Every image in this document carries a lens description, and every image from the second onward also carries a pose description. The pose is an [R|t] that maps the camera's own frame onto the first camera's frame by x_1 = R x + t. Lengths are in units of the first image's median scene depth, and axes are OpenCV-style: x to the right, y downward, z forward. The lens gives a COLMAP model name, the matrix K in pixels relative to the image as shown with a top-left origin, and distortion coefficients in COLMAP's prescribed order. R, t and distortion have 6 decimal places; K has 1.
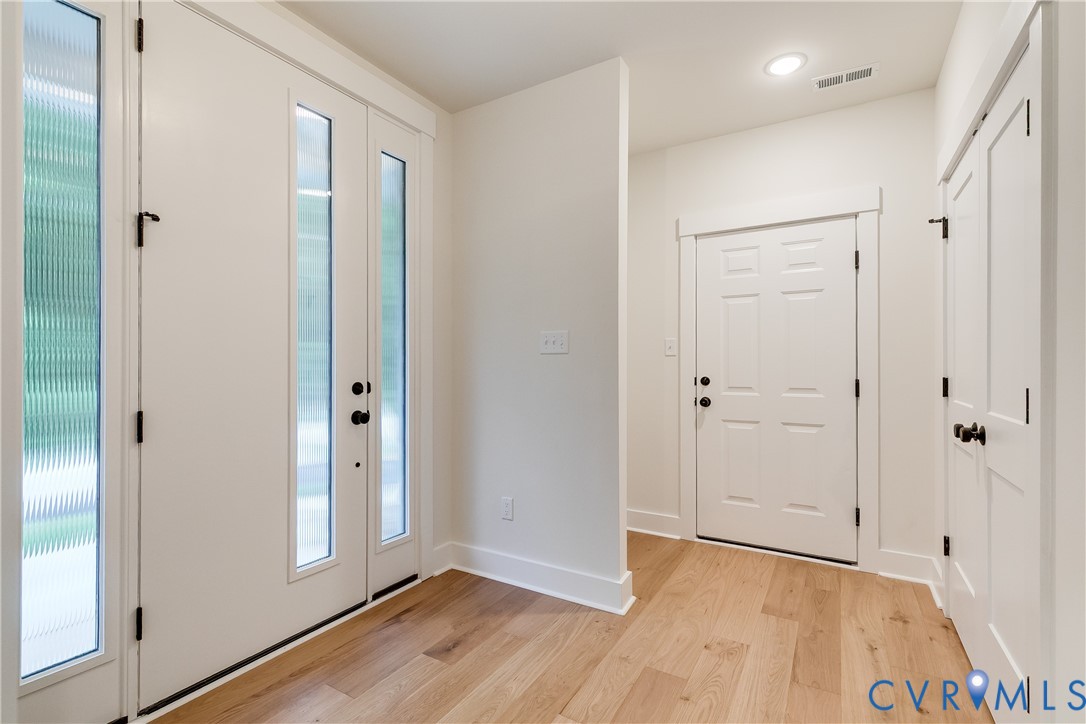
lens RADIAL K [[496.2, 0, 547.9], [0, 496.2, 365.9], [0, 0, 1]] dist [0.002994, -0.000865]
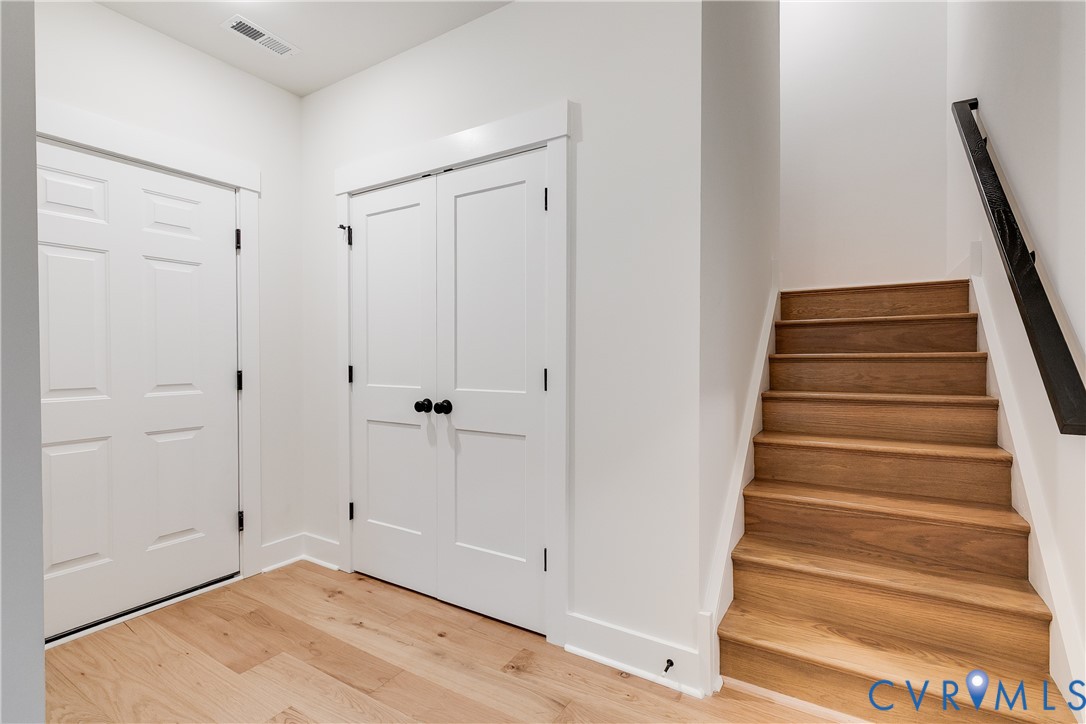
lens RADIAL K [[496.2, 0, 544.0], [0, 496.2, 361.3], [0, 0, 1]] dist [0.002994, -0.000865]
pose [[0.022715, -0.009952, 0.999692, -0.300126], [0.001189, 0.999950, 0.009928, 0.001905], [-0.999741, 0.000963, 0.022726, 0.460883]]
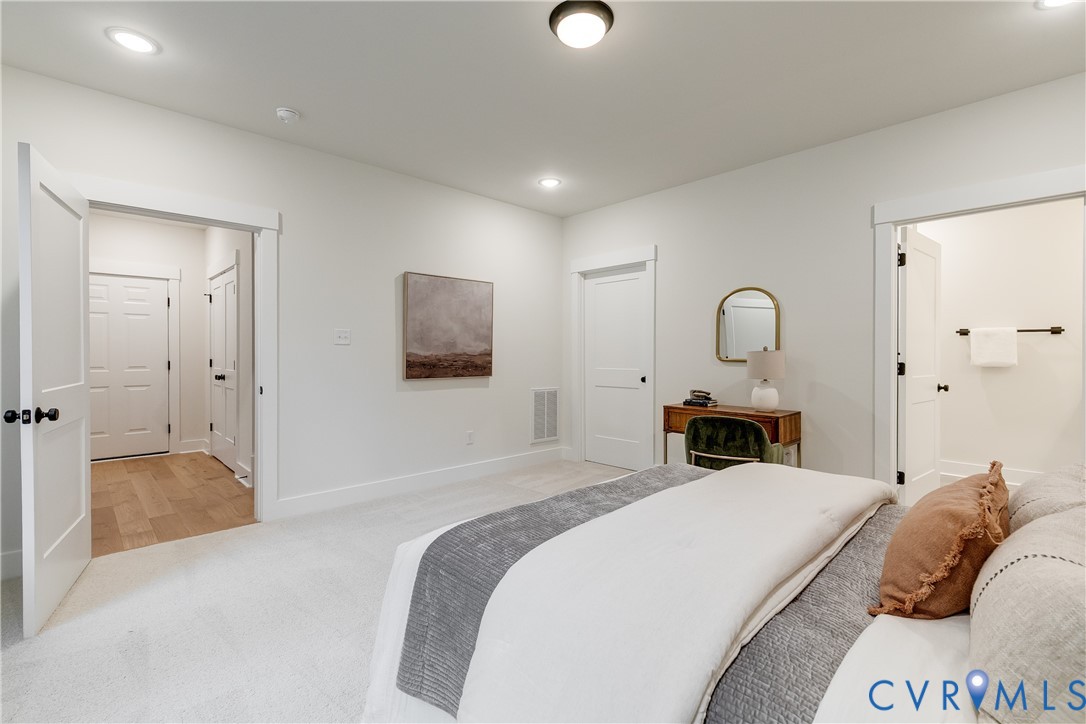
lens RADIAL K [[496.2, 0, 540.7], [0, 496.2, 353.2], [0, 0, 1]] dist [0.002994, -0.000865]
pose [[0.283494, -0.005093, 0.958961, -0.976385], [0.000358, 0.999986, 0.005205, -0.015485], [-0.958974, -0.001132, 0.283492, -1.128198]]
